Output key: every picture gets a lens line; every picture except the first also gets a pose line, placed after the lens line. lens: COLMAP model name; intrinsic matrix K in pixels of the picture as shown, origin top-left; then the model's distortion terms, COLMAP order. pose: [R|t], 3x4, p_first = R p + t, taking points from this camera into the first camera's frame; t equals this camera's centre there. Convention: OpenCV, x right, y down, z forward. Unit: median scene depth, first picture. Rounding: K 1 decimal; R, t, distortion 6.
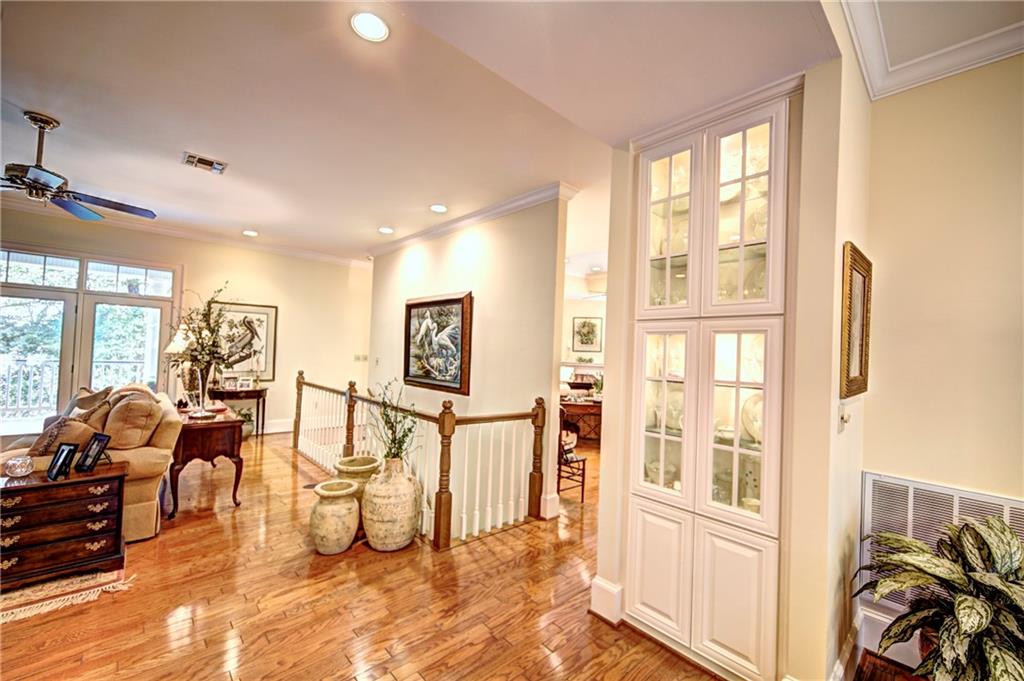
lens RADIAL K [[410.9, 0, 511.3], [0, 410.9, 344.3], [0, 0, 1]] dist [0.002032, -0.000123]
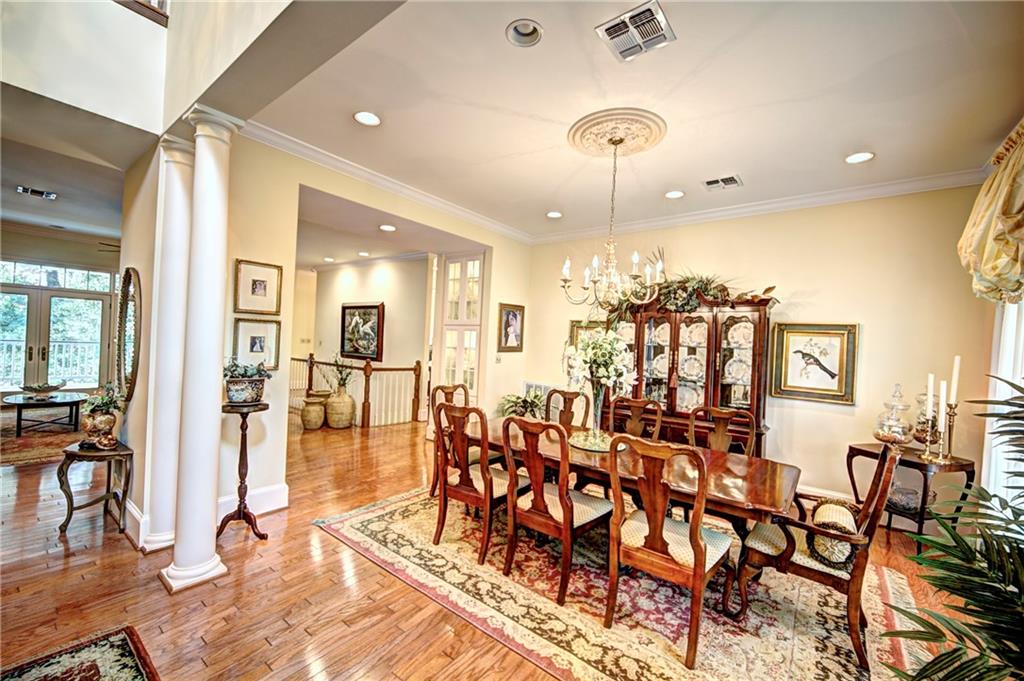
lens RADIAL K [[410.9, 0, 510.3], [0, 410.9, 344.0], [0, 0, 1]] dist [0.002032, -0.000123]
pose [[0.986036, 0.005102, 0.166452, 0.211751], [-0.010530, 0.999441, 0.031746, -0.018111], [-0.166197, -0.033055, 0.985538, -1.193694]]
